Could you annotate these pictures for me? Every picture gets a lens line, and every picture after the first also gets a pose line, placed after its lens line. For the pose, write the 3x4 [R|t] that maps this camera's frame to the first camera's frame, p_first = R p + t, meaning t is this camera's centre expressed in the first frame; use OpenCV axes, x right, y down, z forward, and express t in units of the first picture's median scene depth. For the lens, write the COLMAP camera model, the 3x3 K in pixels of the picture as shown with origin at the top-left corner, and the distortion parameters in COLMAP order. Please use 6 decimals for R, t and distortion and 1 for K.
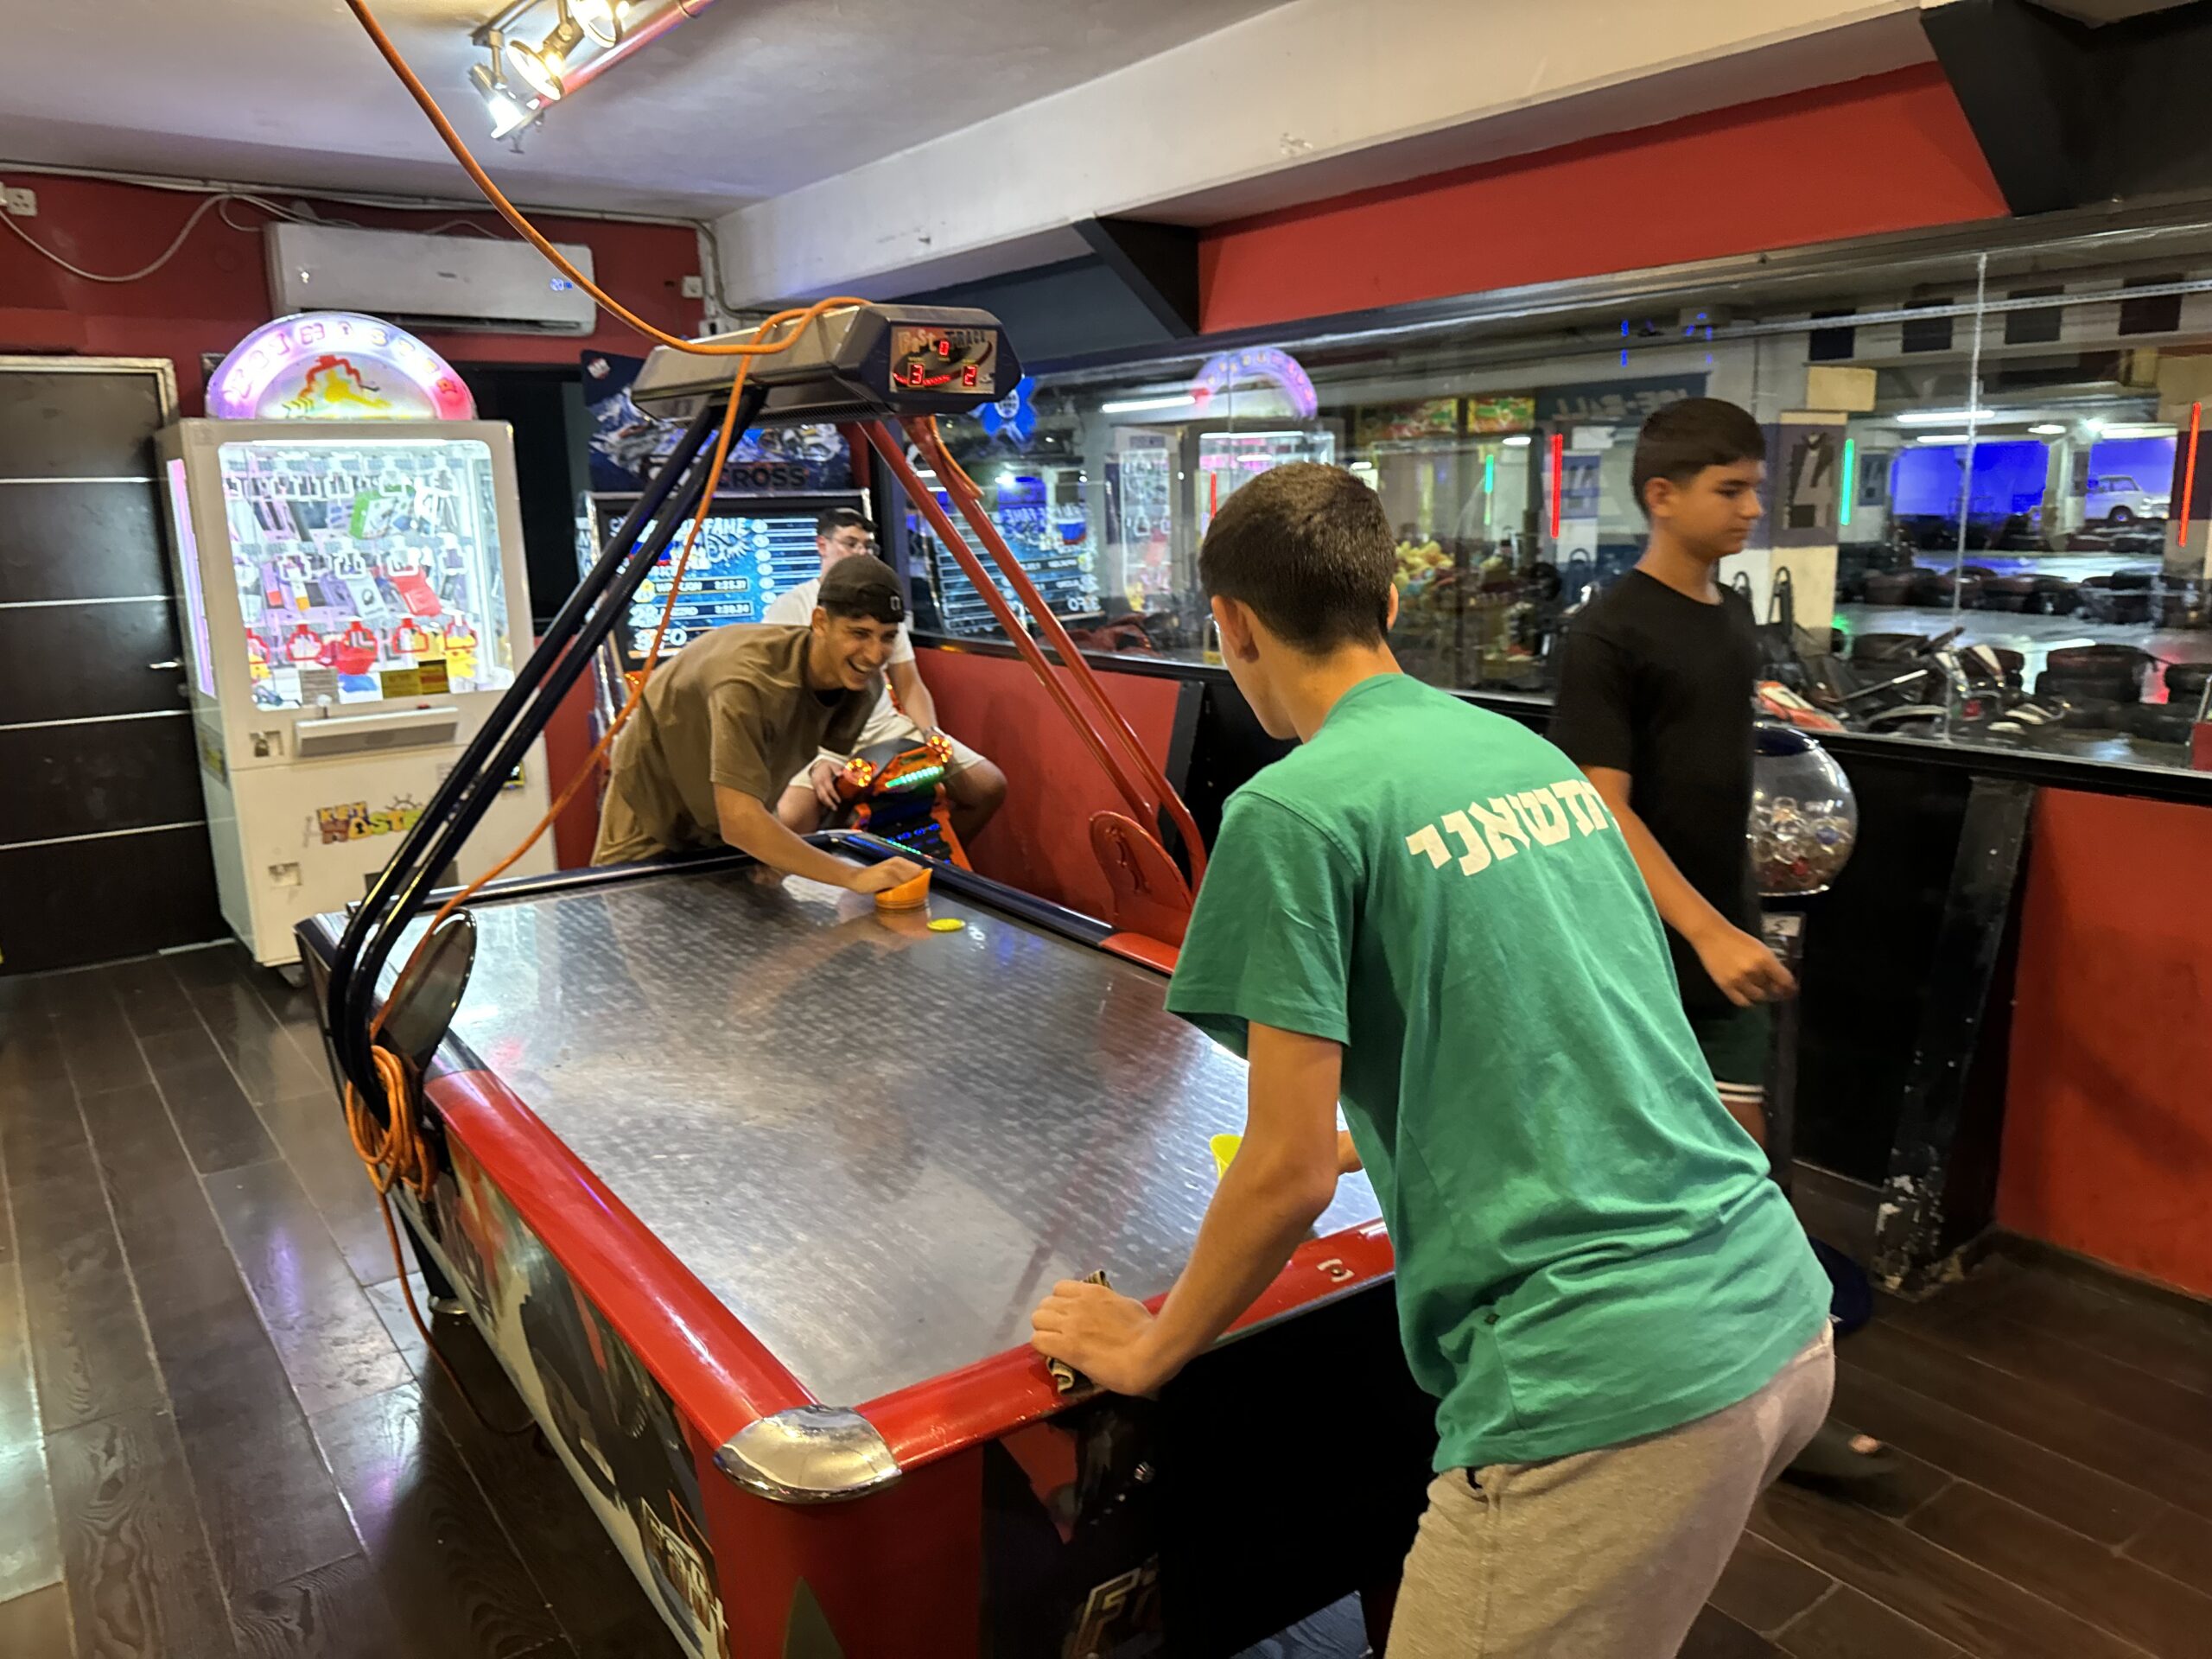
lens RADIAL K [[1559.8, 0, 1083.4], [0, 1559.8, 818.4], [0, 0, 1]] dist [0.048656, -0.051896]
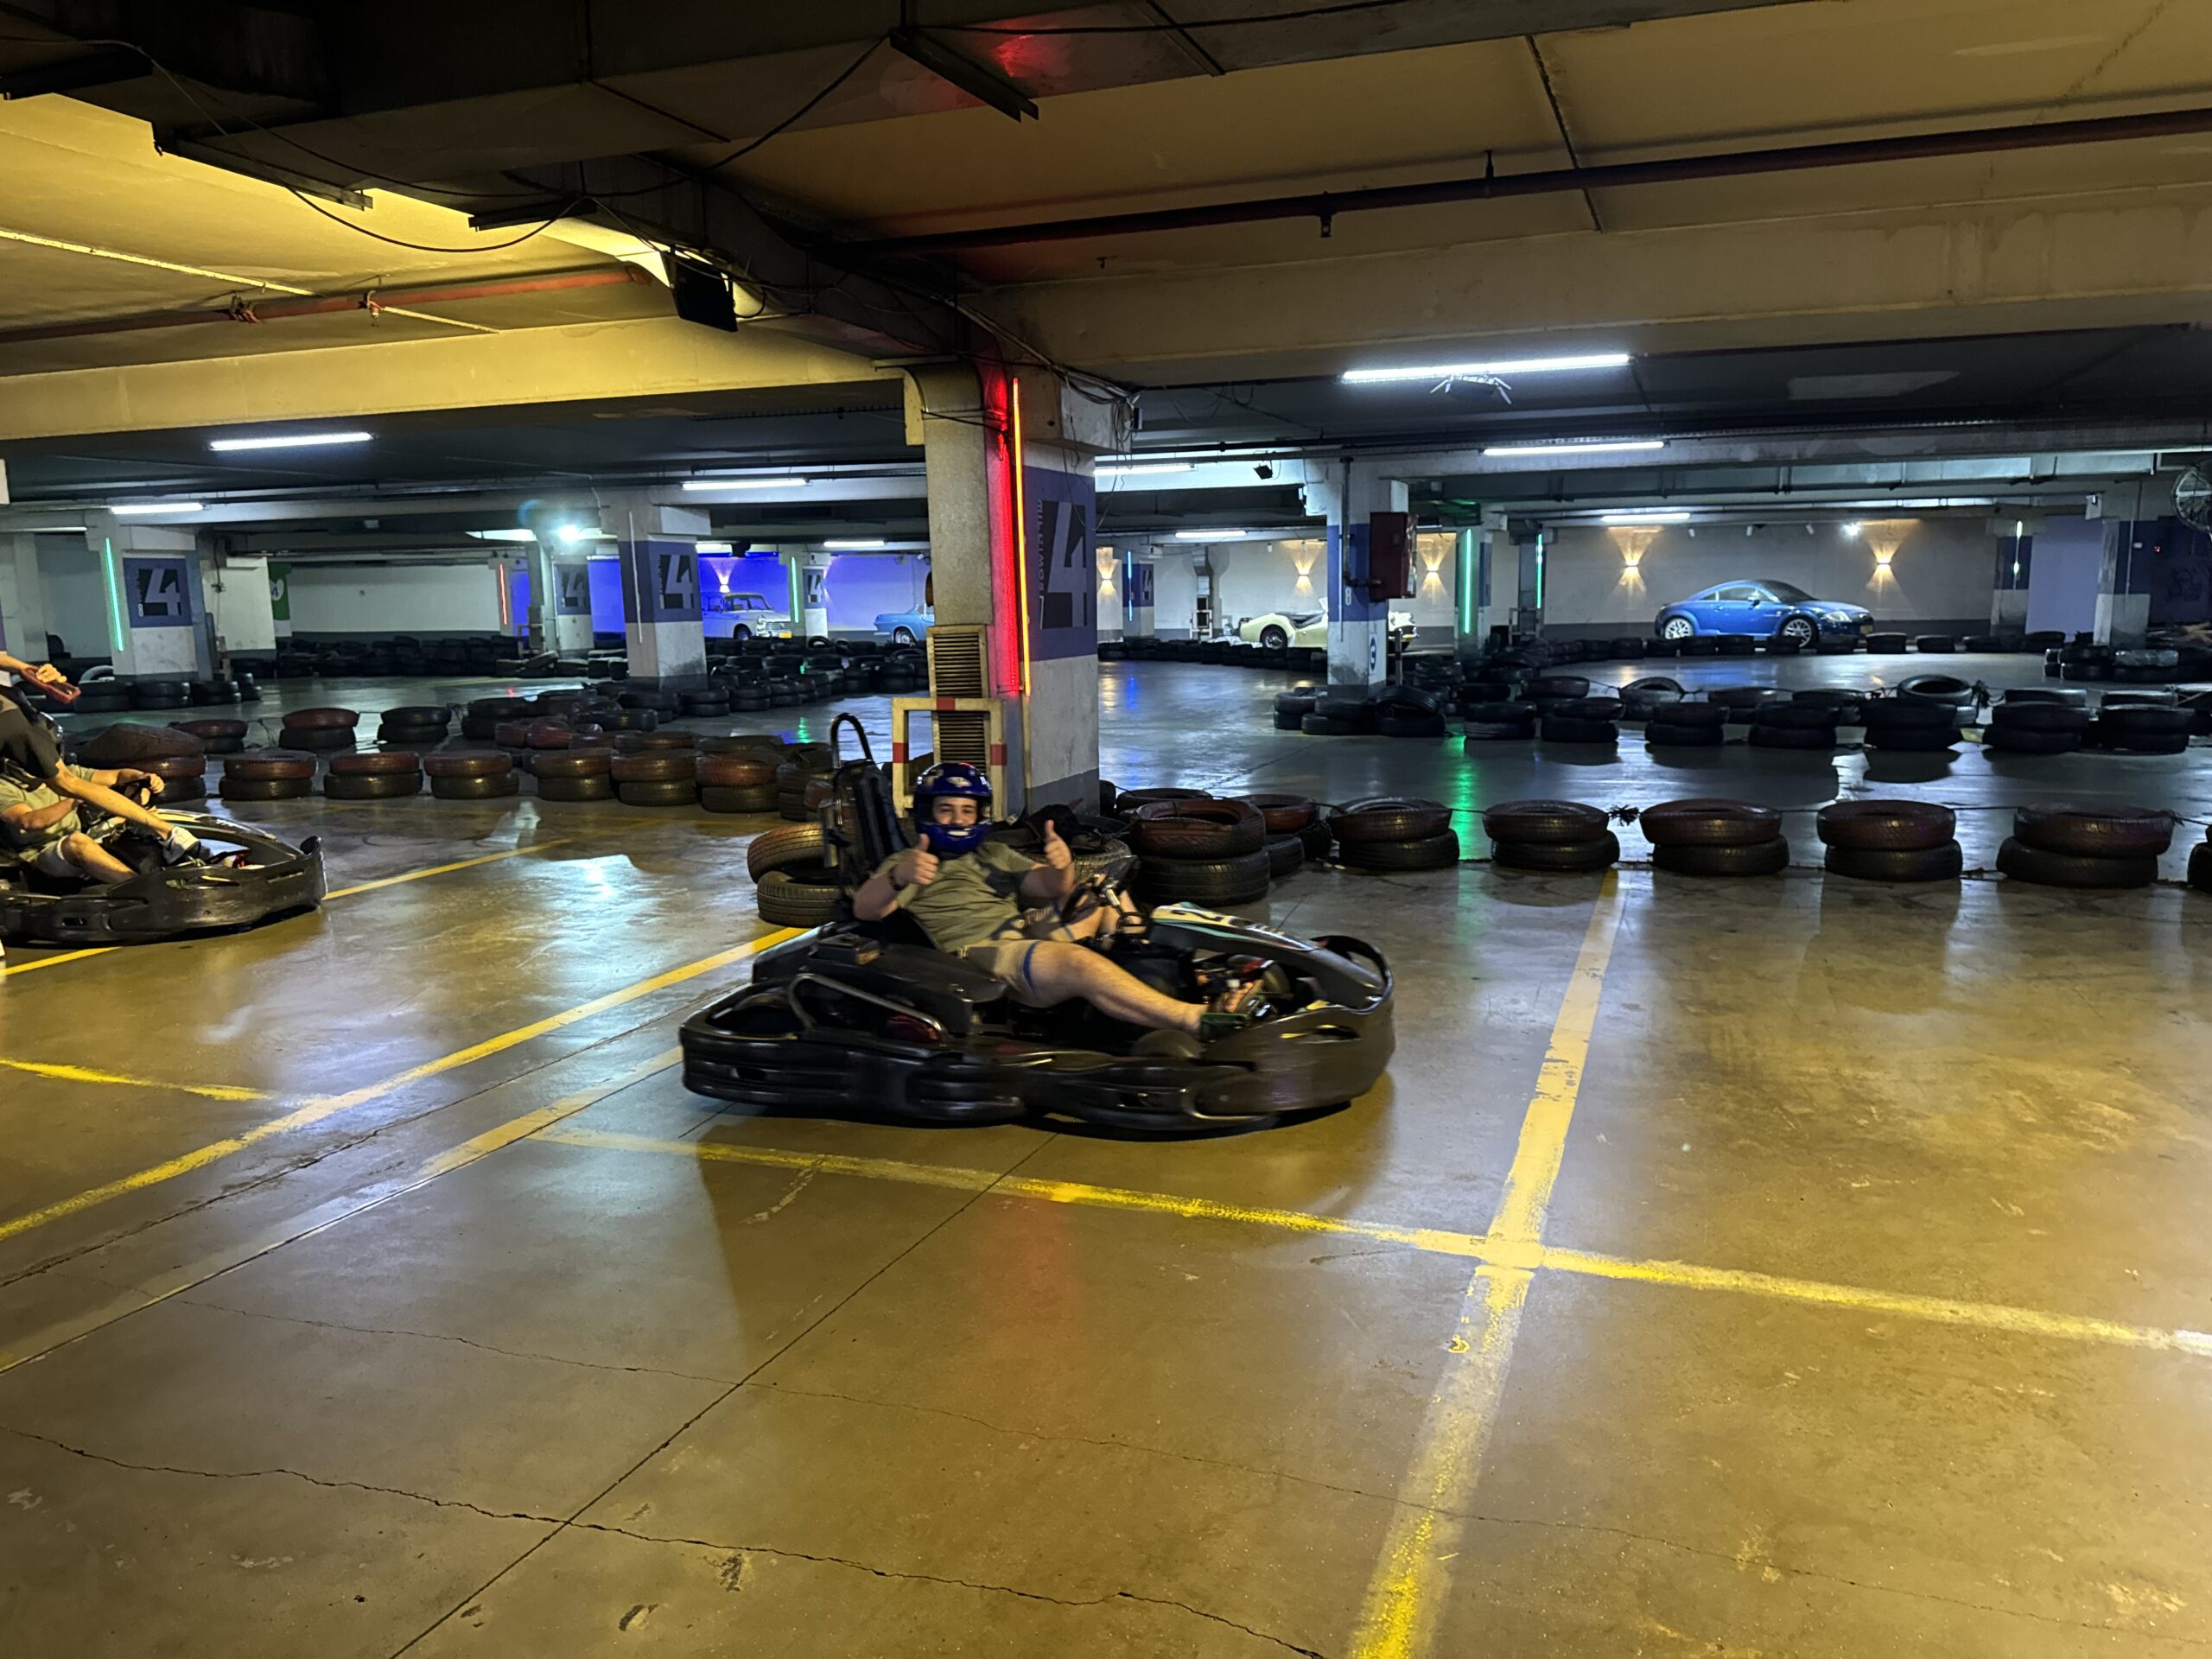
lens RADIAL K [[1559.8, 0, 1135.1], [0, 1559.8, 867.9], [0, 0, 1]] dist [0.048656, -0.051896]
pose [[0.828050, -0.089175, 0.553516, 2.416278], [0.110755, 0.993832, -0.005574, -0.147431], [-0.549605, 0.065920, 0.832820, 0.650510]]
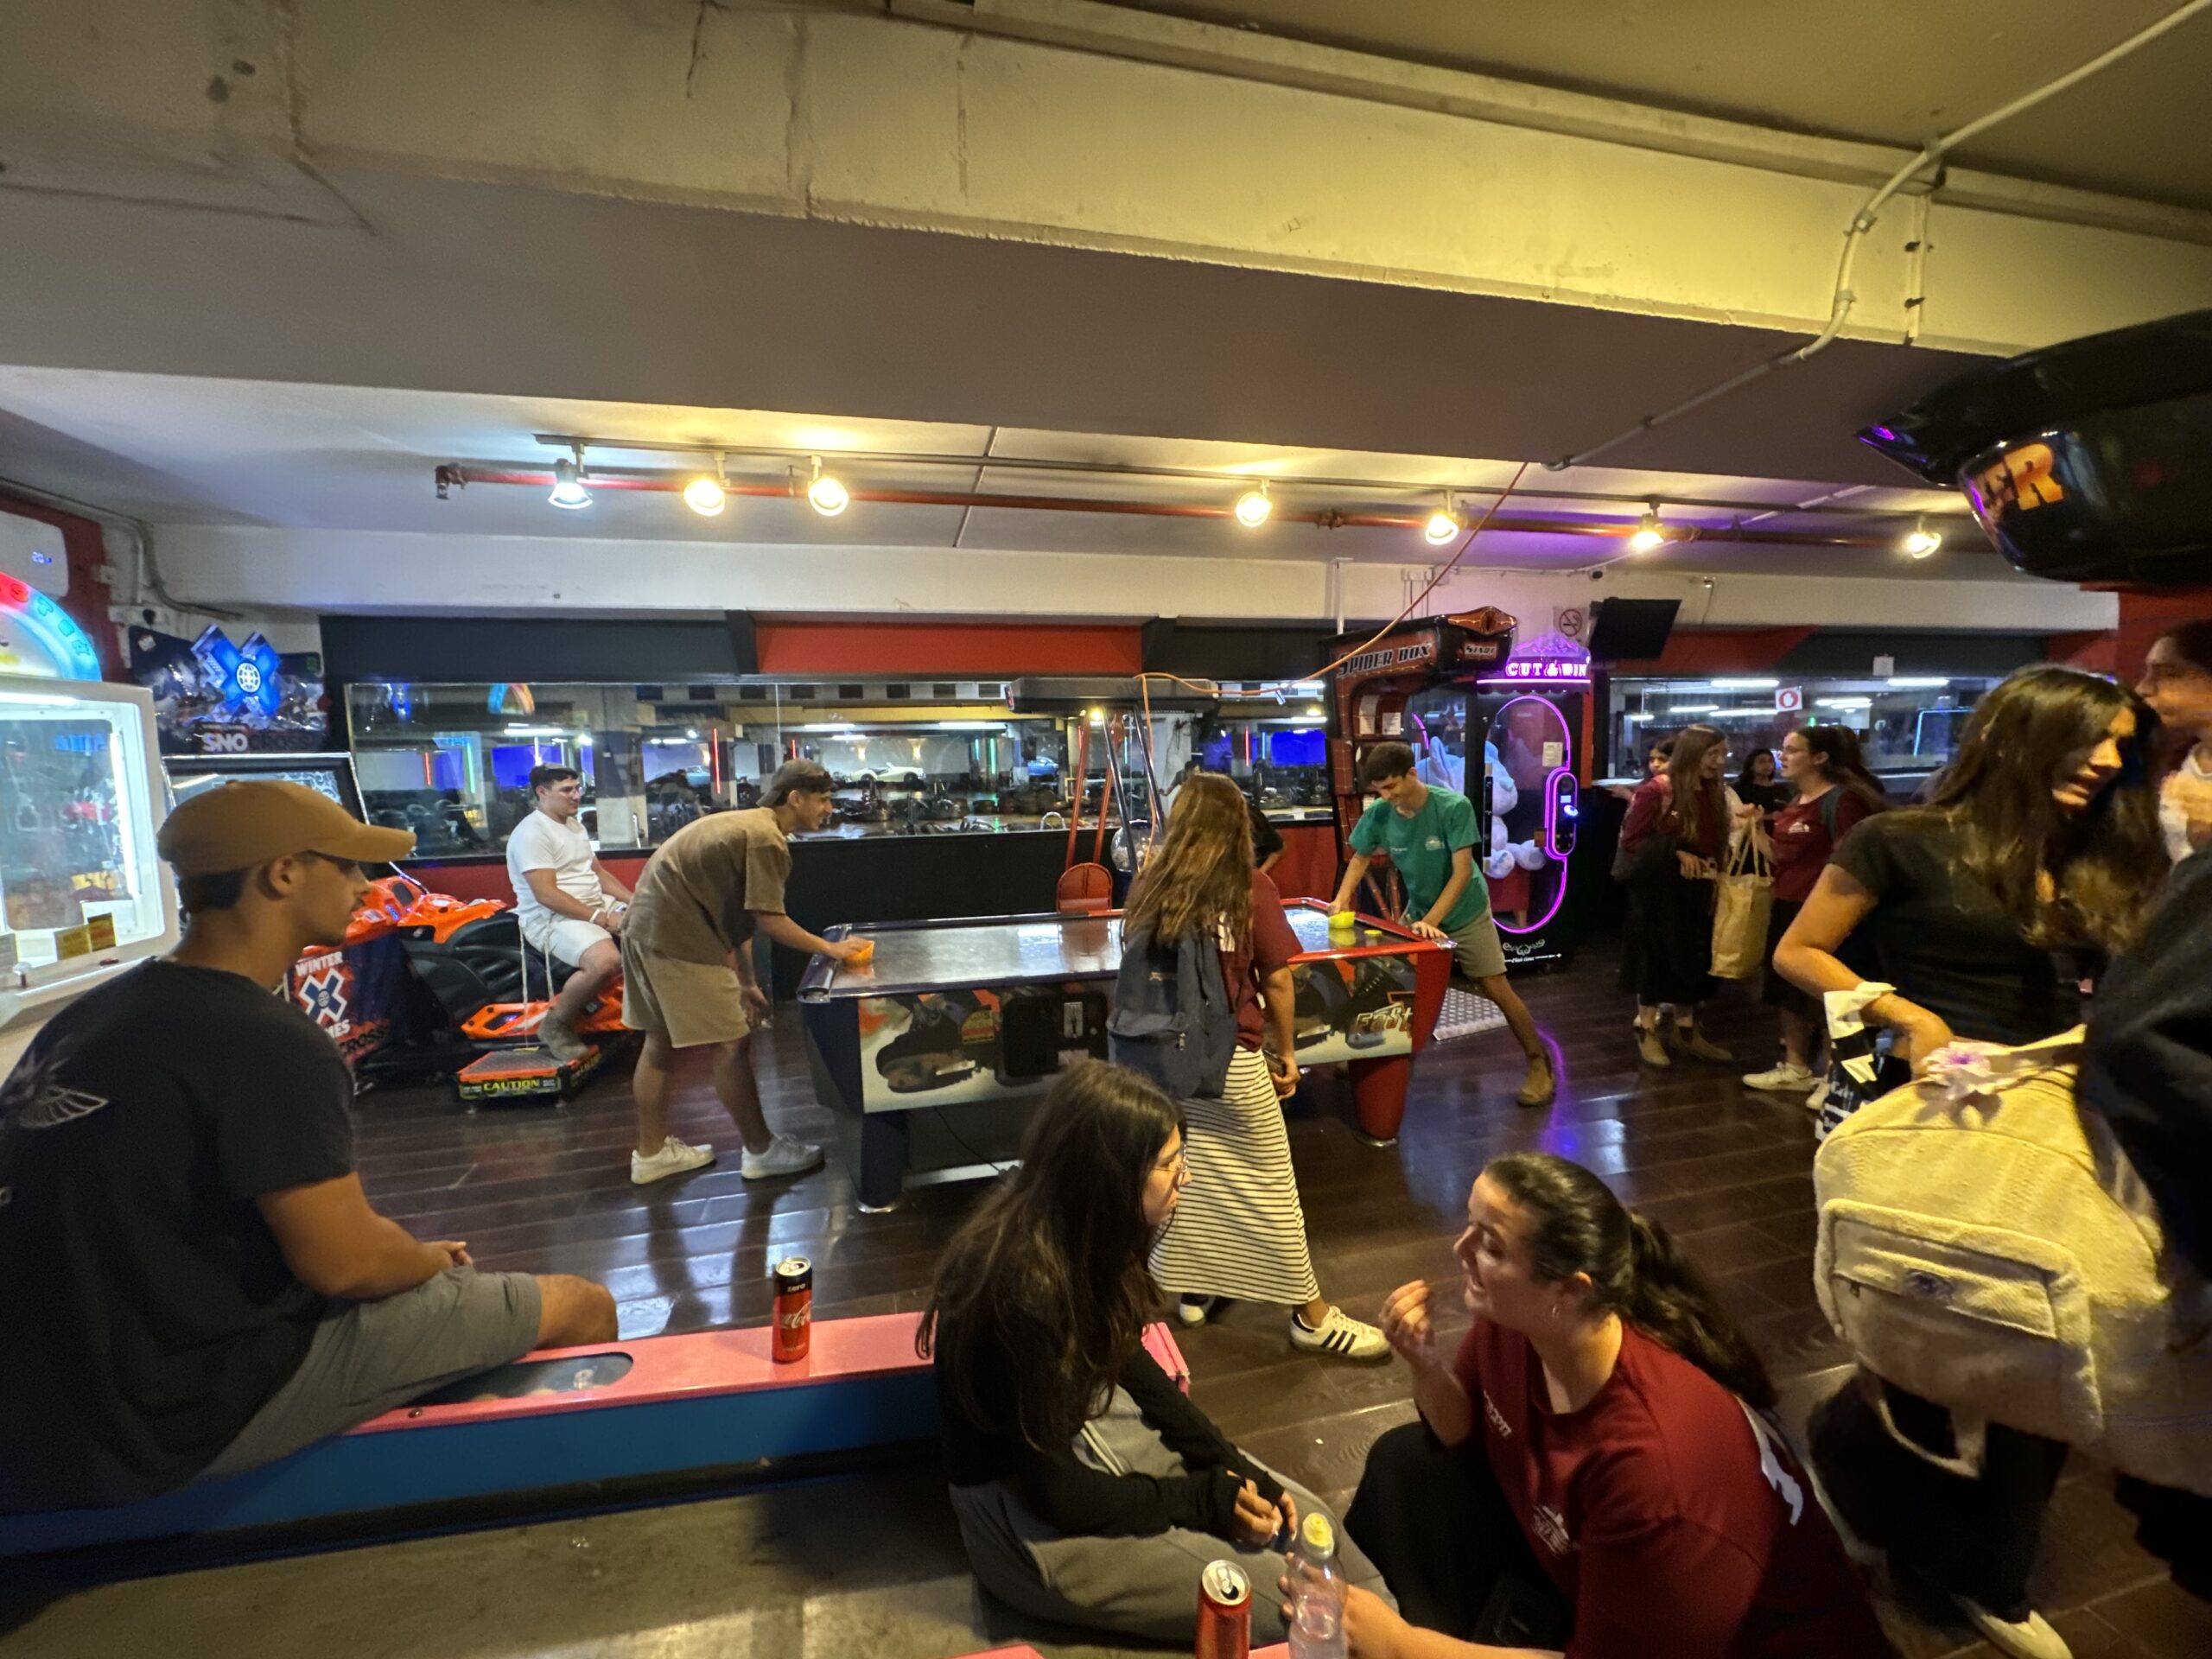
lens RADIAL K [[880.4, 0, 1102.6], [0, 880.4, 816.3], [0, 0, 1]] dist [-0.000226, -0.001282]
pose [[0.381542, -0.056734, 0.922609, -0.693396], [0.202002, 0.979107, -0.023329, -0.021357], [-0.902009, 0.195270, 0.385031, 0.205506]]
